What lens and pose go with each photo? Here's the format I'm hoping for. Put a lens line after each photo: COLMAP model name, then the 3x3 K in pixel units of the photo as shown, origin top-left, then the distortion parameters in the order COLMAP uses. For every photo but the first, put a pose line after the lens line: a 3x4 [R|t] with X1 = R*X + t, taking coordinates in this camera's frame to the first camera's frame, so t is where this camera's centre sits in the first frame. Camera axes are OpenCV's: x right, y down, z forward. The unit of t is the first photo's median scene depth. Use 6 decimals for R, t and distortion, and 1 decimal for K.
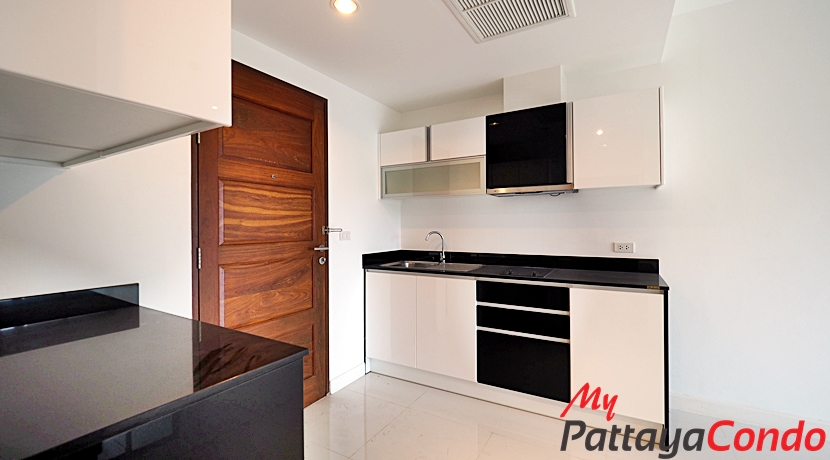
lens RADIAL K [[352.5, 0, 414.0], [0, 352.5, 229.5], [0, 0, 1]] dist [0.000771, -0.002505]
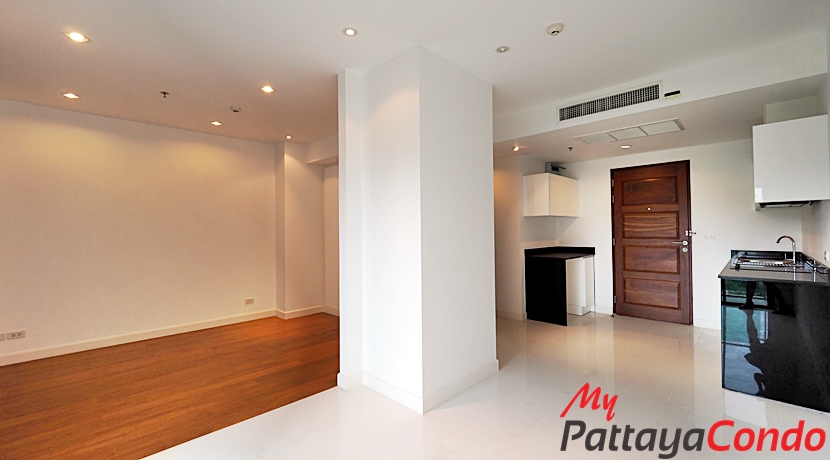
lens RADIAL K [[352.5, 0, 413.4], [0, 352.5, 227.0], [0, 0, 1]] dist [0.000771, -0.002505]
pose [[-0.243894, 0.003464, -0.969796, 1.905530], [0.002357, 0.999993, 0.002979, -0.040908], [0.969799, -0.001559, -0.243900, 0.071477]]
